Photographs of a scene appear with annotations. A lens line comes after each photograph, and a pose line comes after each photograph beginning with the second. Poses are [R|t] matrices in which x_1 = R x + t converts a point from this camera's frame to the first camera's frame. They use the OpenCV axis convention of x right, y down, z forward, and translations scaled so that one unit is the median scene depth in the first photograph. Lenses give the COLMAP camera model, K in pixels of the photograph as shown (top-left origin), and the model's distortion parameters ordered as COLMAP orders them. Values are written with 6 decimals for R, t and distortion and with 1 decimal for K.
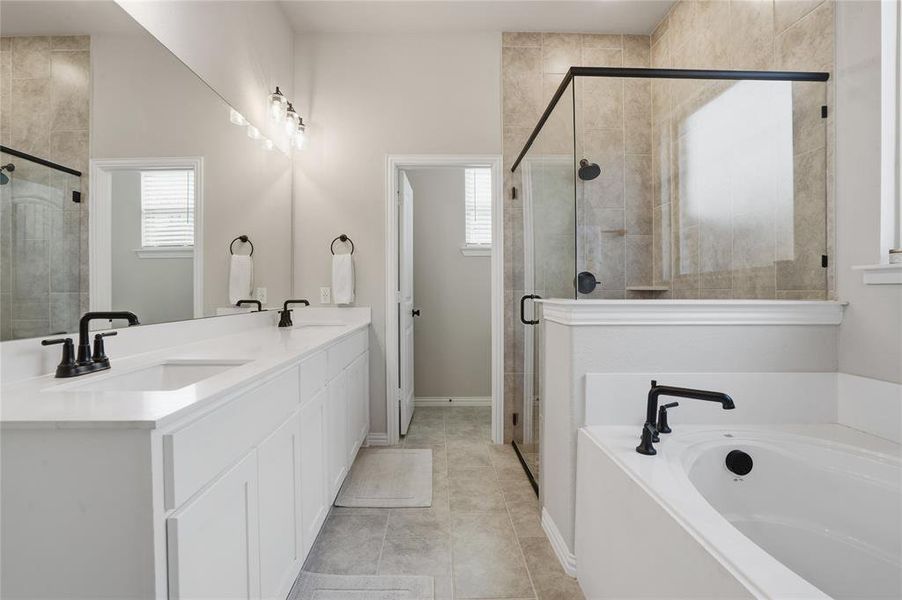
lens RADIAL K [[426.0, 0, 451.0], [0, 426.0, 300.0], [0, 0, 1]] dist [-0.053083, 0.021322]
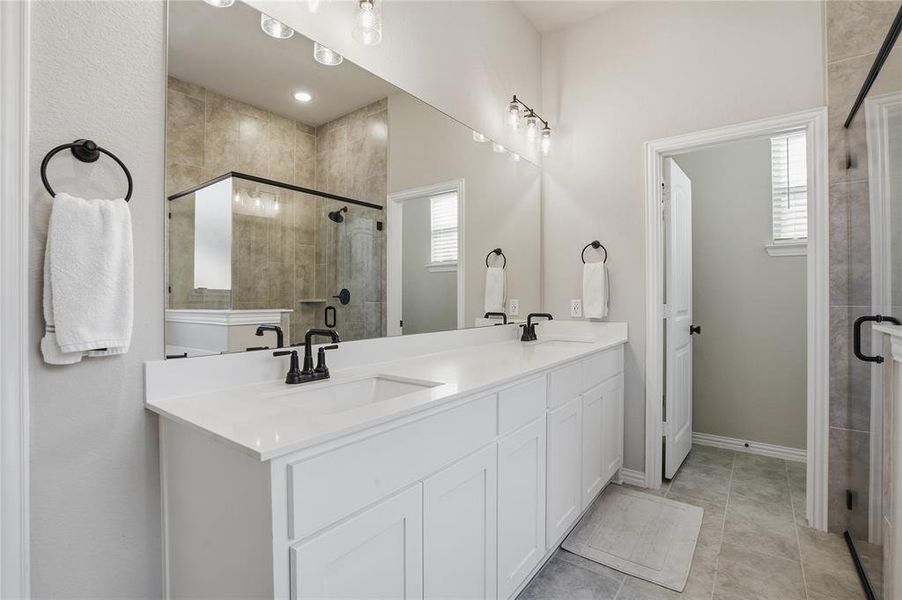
lens RADIAL K [[426.0, 0, 451.0], [0, 426.0, 300.0], [0, 0, 1]] dist [-0.053083, 0.021322]
pose [[0.785343, 0.008623, -0.619001, 0.061491], [-0.016207, 0.999847, -0.006634, -0.018171], [0.618849, 0.015242, 0.785362, 0.112480]]
